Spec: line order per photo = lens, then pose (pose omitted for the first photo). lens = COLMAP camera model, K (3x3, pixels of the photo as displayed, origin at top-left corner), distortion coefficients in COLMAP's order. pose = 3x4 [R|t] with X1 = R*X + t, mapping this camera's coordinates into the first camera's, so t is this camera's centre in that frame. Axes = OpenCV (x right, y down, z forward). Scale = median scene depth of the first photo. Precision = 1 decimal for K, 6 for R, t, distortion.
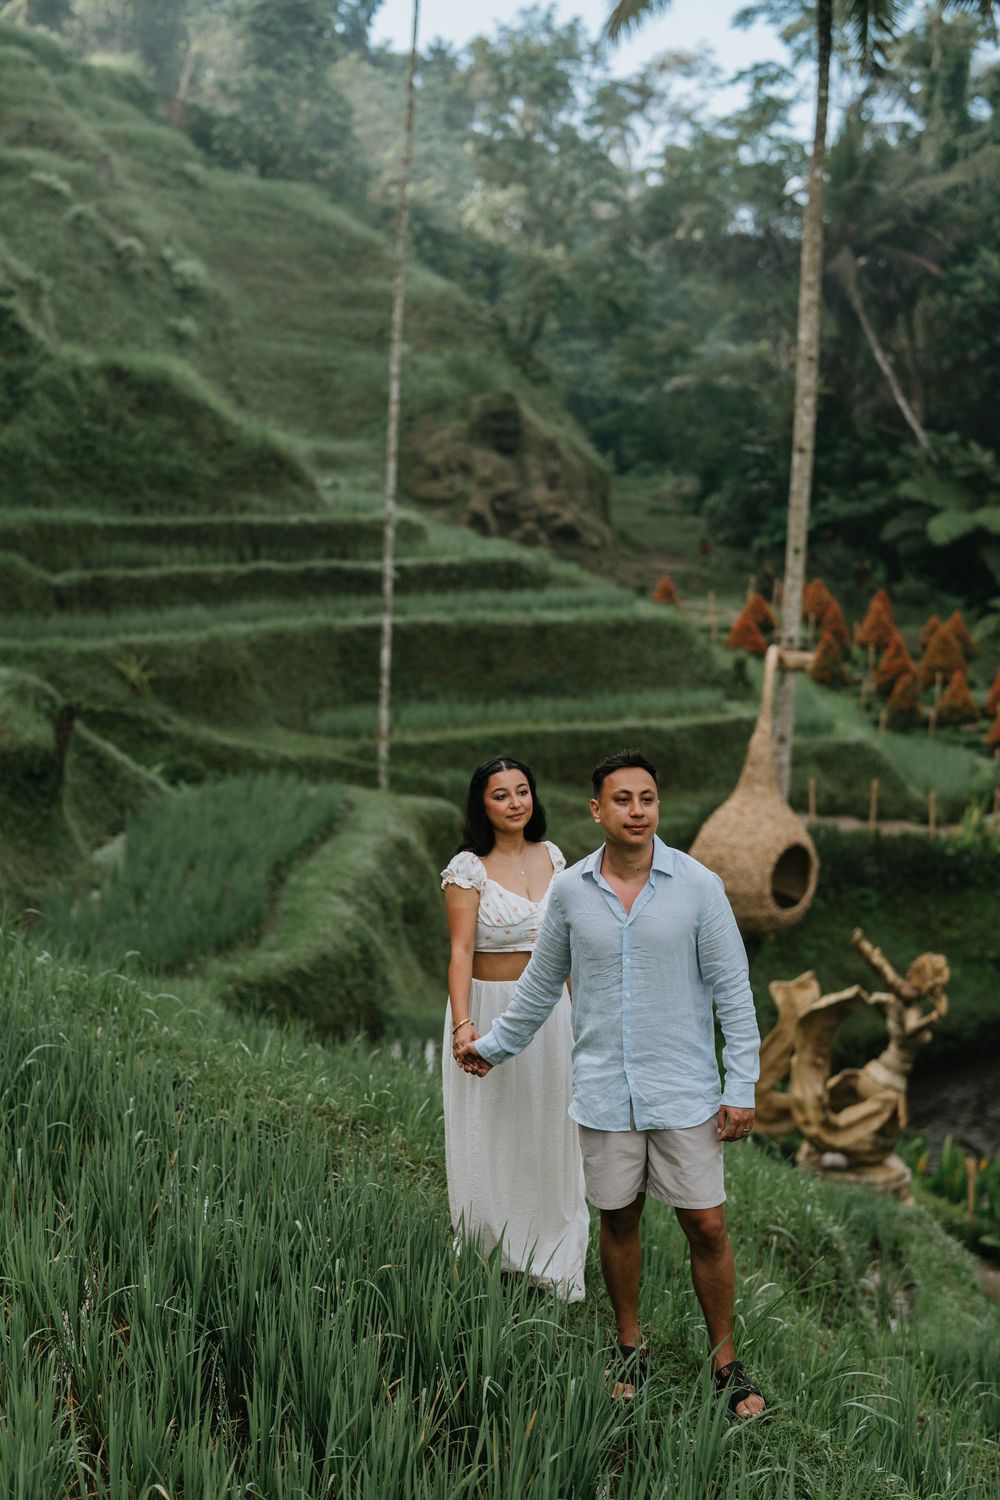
lens RADIAL K [[2072.1, 0, 505.7], [0, 2072.1, 753.4], [0, 0, 1]] dist [-0.012165, 0.145741]
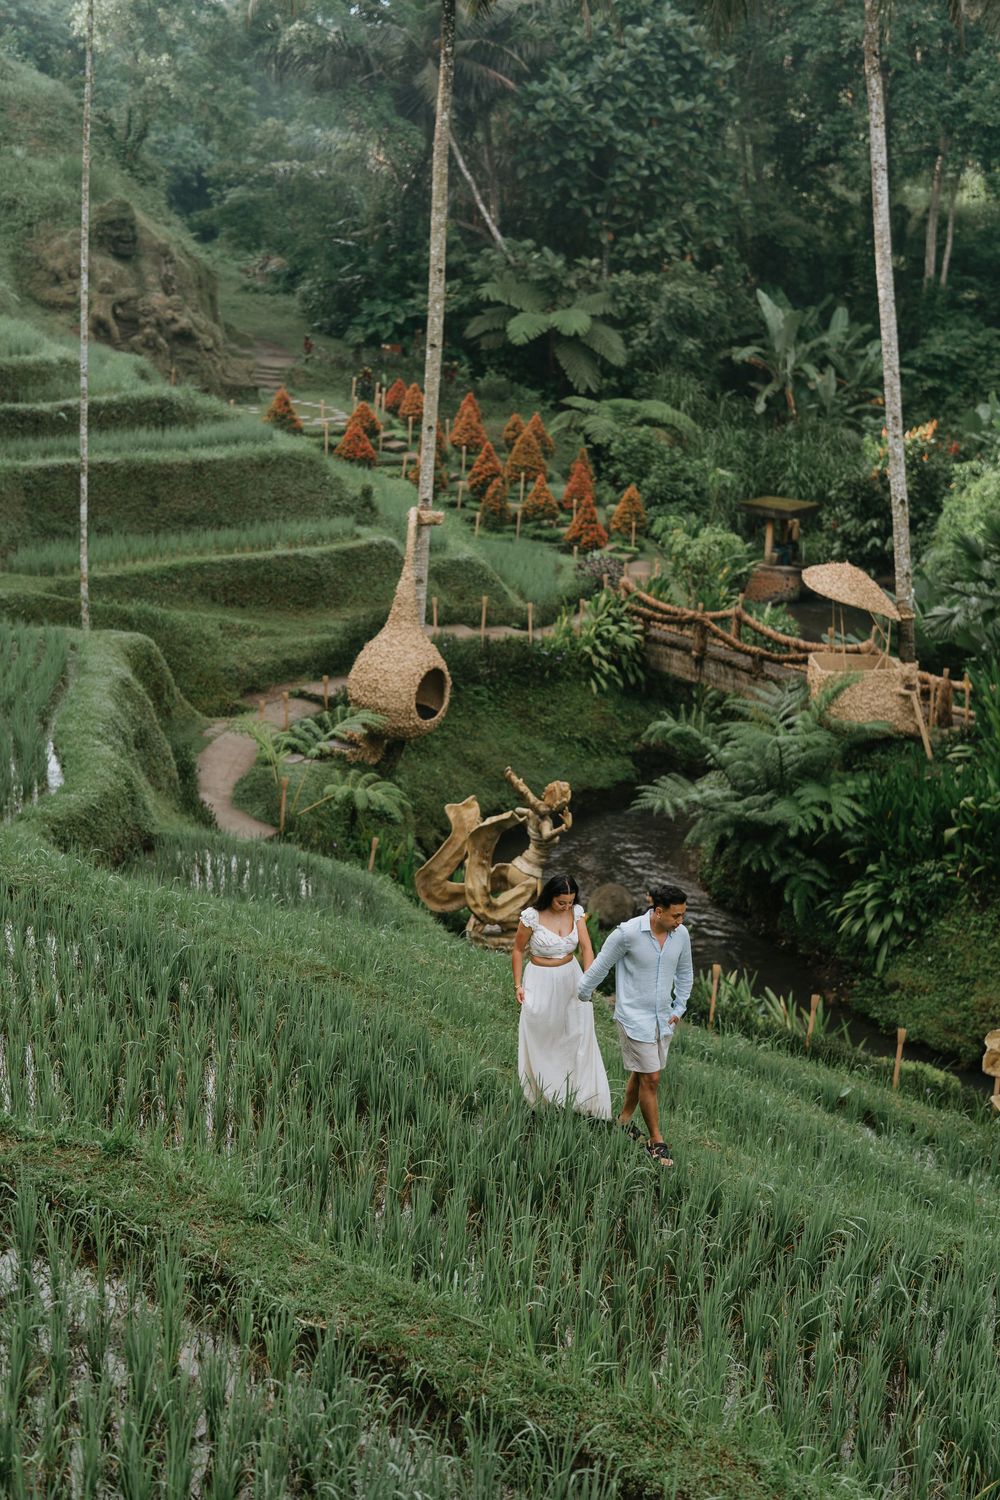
lens RADIAL K [[2068.7, 0, 505.3], [0, 2068.7, 750.0], [0, 0, 1]] dist [-0.009822, 0.061405]
pose [[0.977537, -0.035806, 0.207698, -0.055233], [0.007840, 0.990959, 0.133936, -0.051312], [-0.210616, -0.129299, 0.968980, -0.159232]]
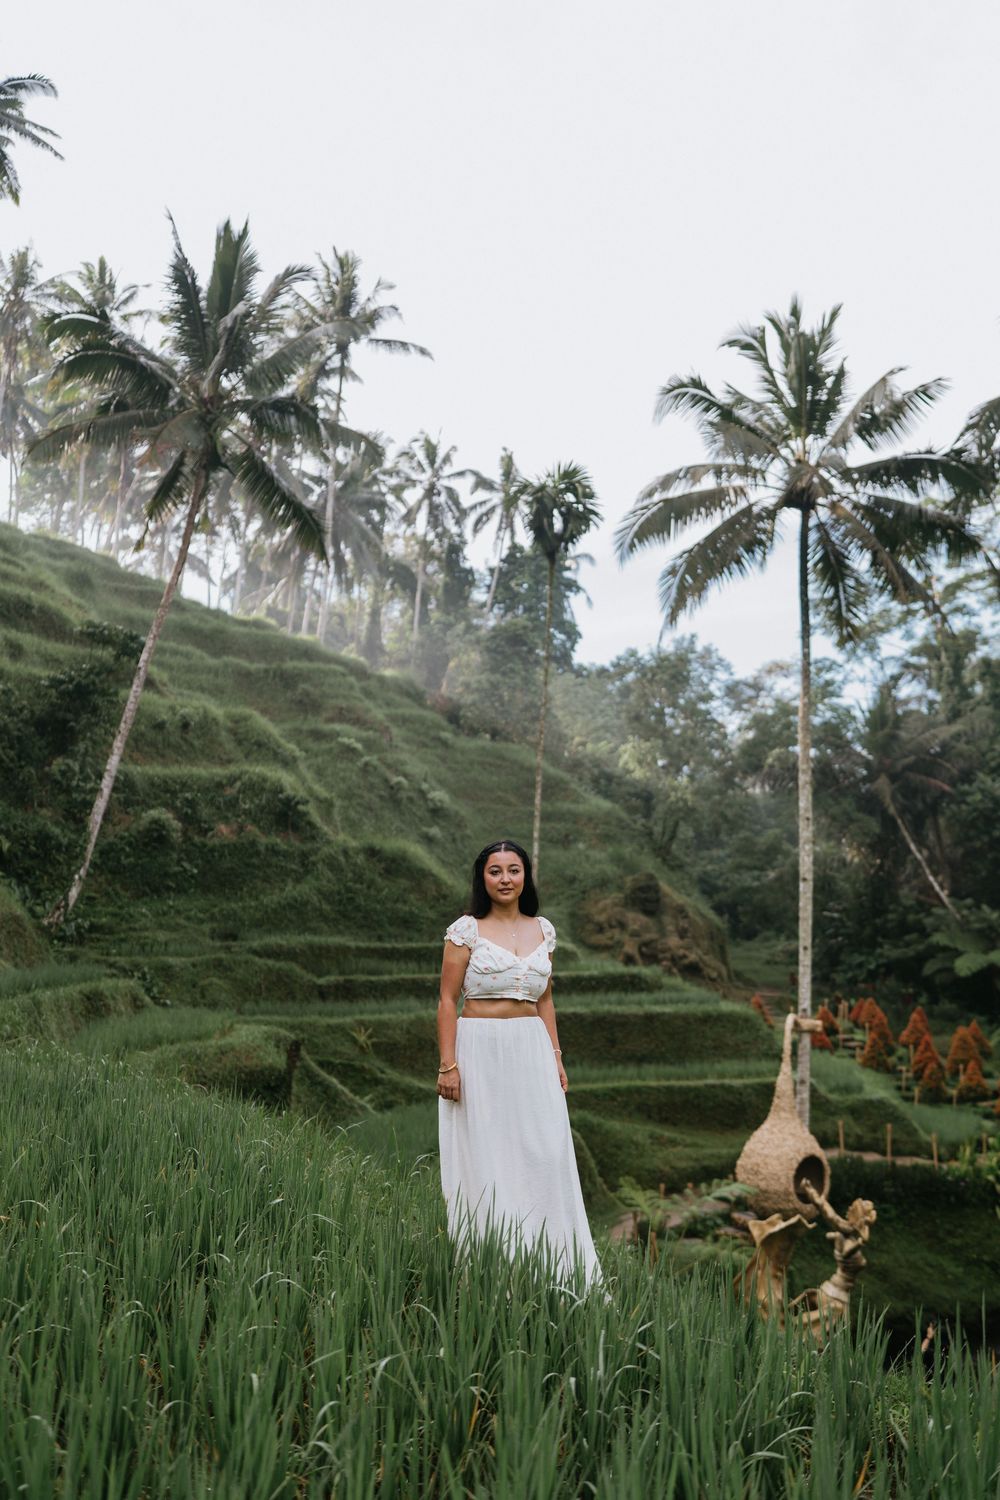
lens RADIAL K [[1443.7, 0, 497.7], [0, 1443.7, 744.4], [0, 0, 1]] dist [-0.007329, 0.012496]
pose [[0.991010, -0.026896, -0.131057, 0.044576], [-0.010600, 0.960722, -0.277311, 0.034048], [0.133368, 0.276207, 0.951800, -0.023147]]
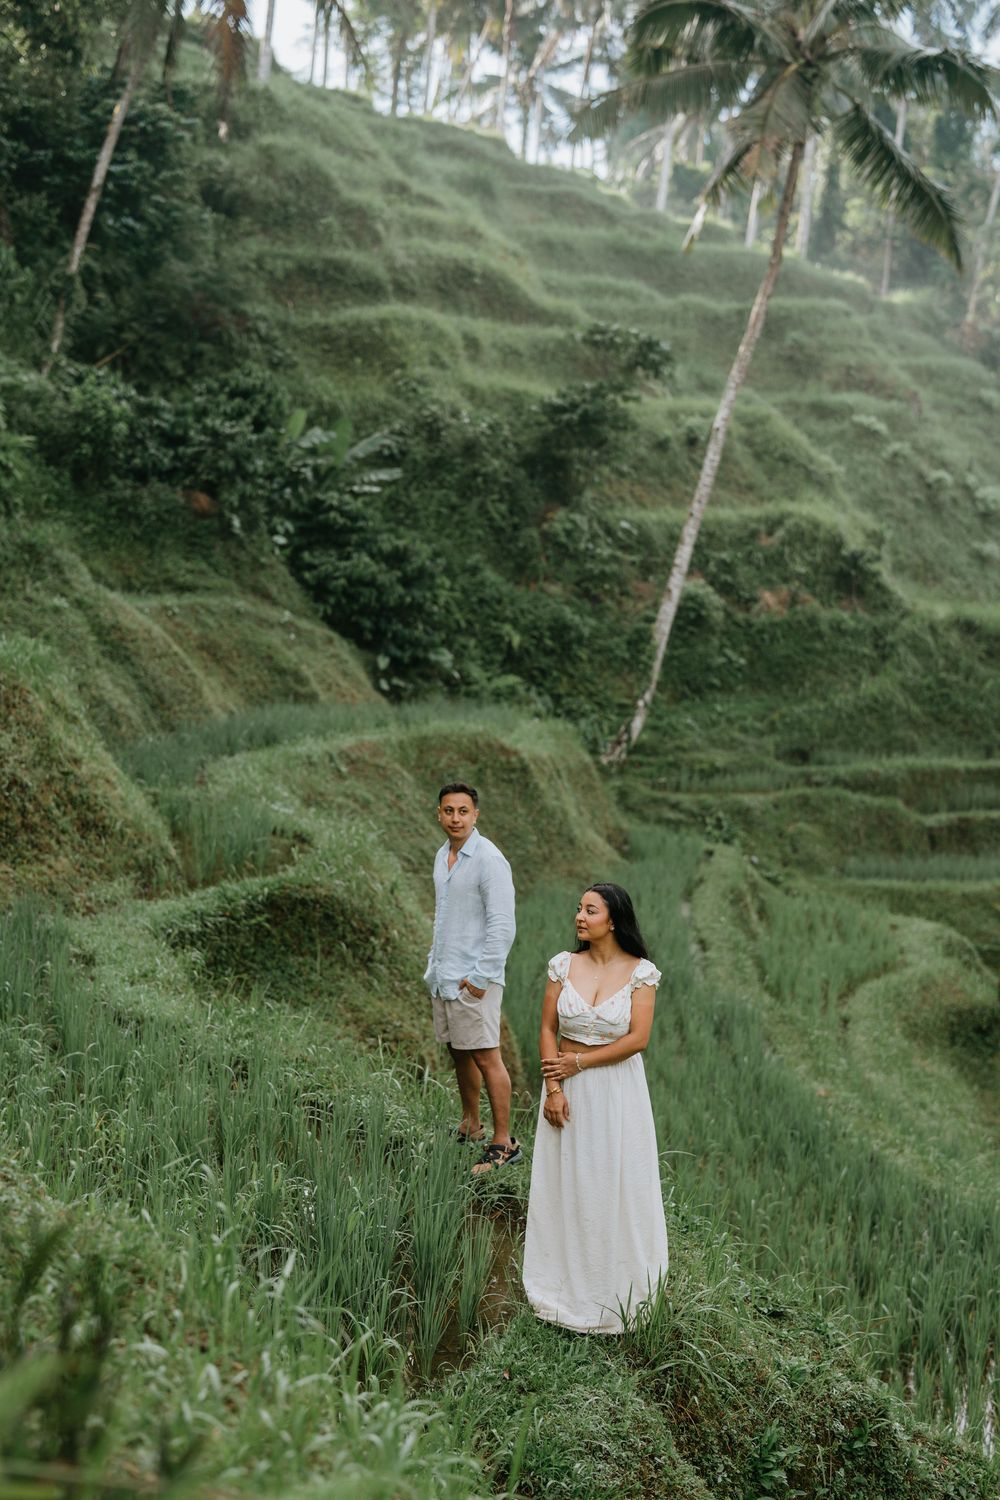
lens RADIAL K [[2069.6, 0, 493.4], [0, 2069.6, 747.3], [0, 0, 1]] dist [-0.011263, 0.052881]
pose [[0.944610, 0.020981, -0.327525, -0.059869], [-0.042441, 0.997384, -0.058511, -0.040221], [0.325440, 0.069171, 0.943029, -0.134728]]
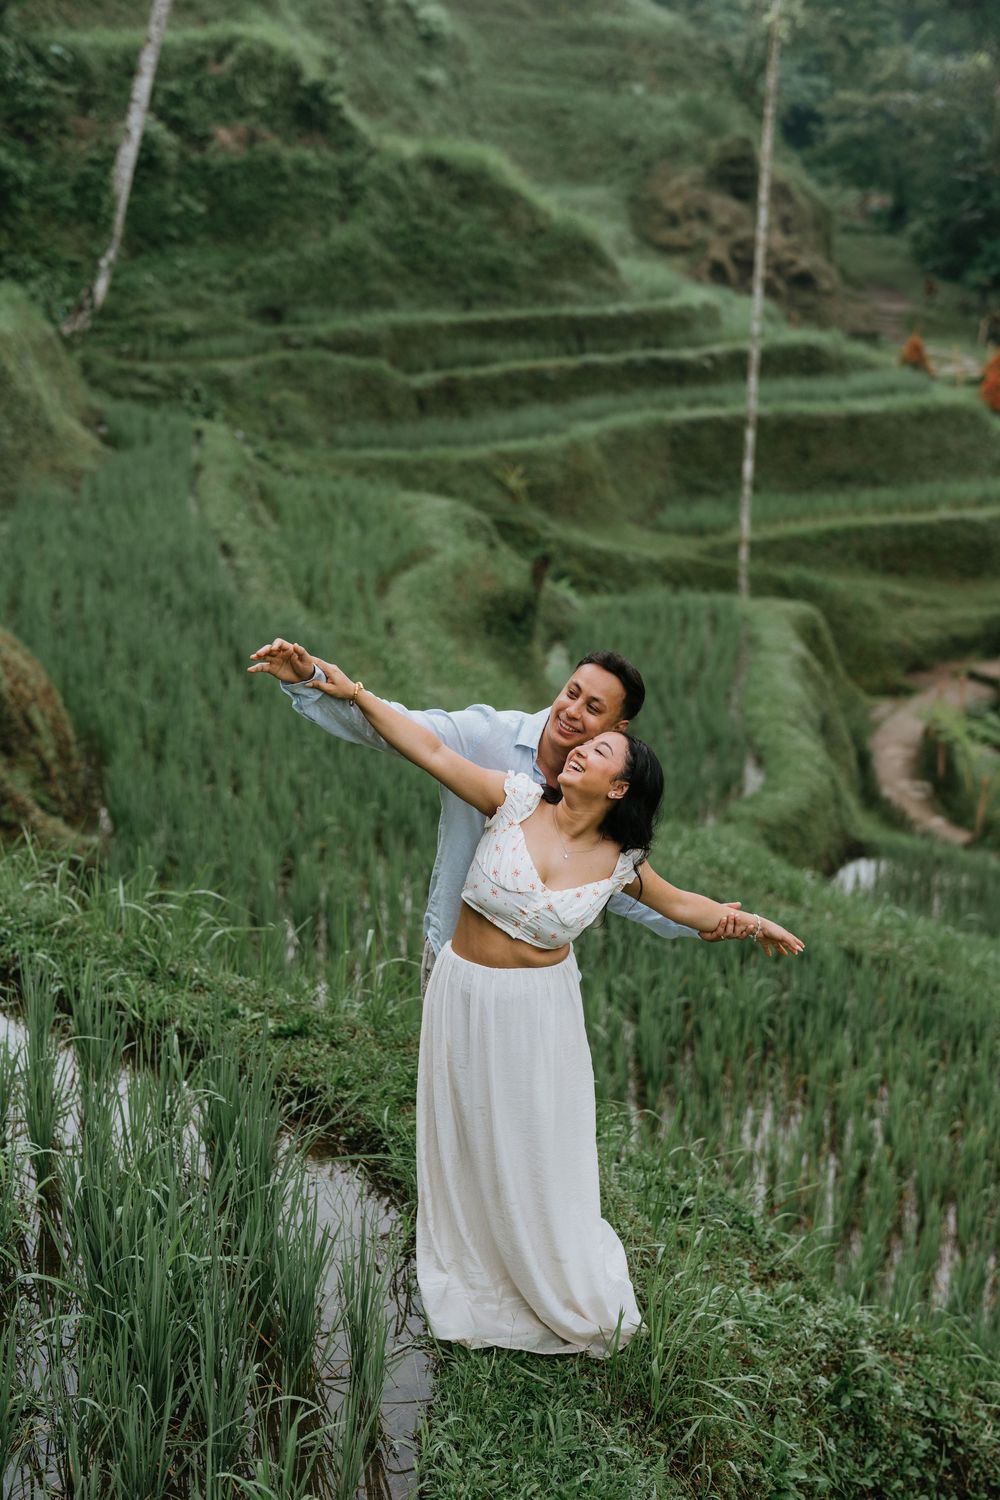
lens RADIAL K [[2069.6, 0, 493.4], [0, 2069.6, 747.3], [0, 0, 1]] dist [-0.011263, 0.052881]
pose [[0.998863, 0.005416, -0.047367, -0.105461], [0.002028, 0.987800, 0.155715, -0.054048], [0.047633, -0.155634, 0.986666, -0.074027]]
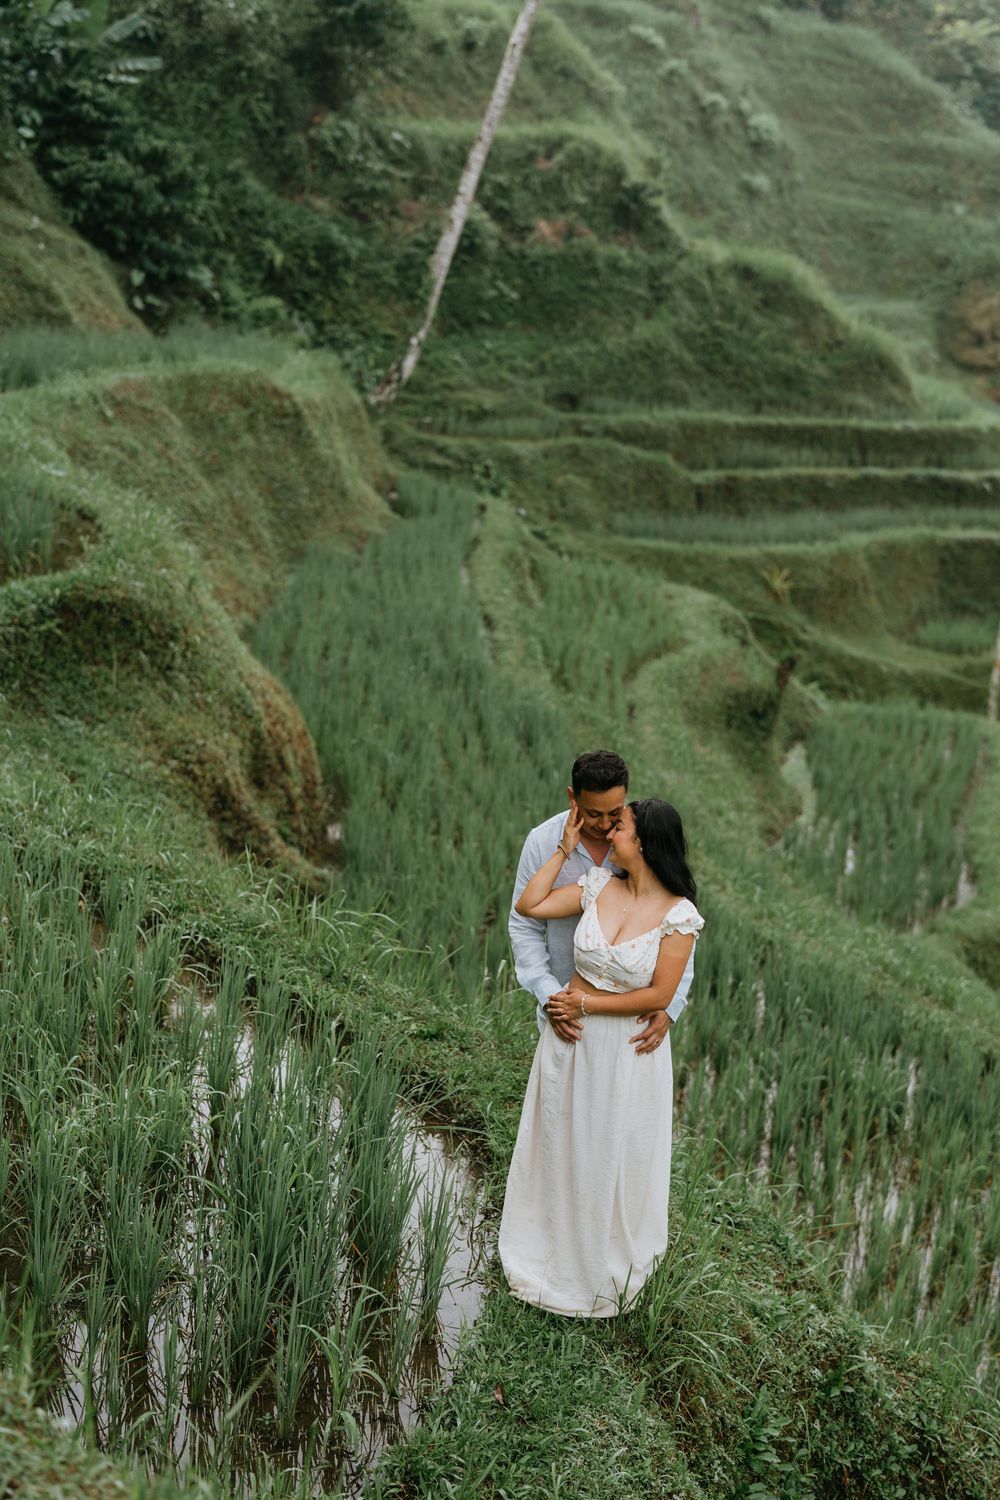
lens RADIAL K [[2068.7, 0, 505.3], [0, 2068.7, 750.0], [0, 0, 1]] dist [-0.009822, 0.061405]
pose [[0.978098, 0.115726, -0.173006, -0.091478], [-0.094525, 0.987498, 0.126145, -0.059302], [0.185441, -0.107029, 0.976809, -0.106275]]
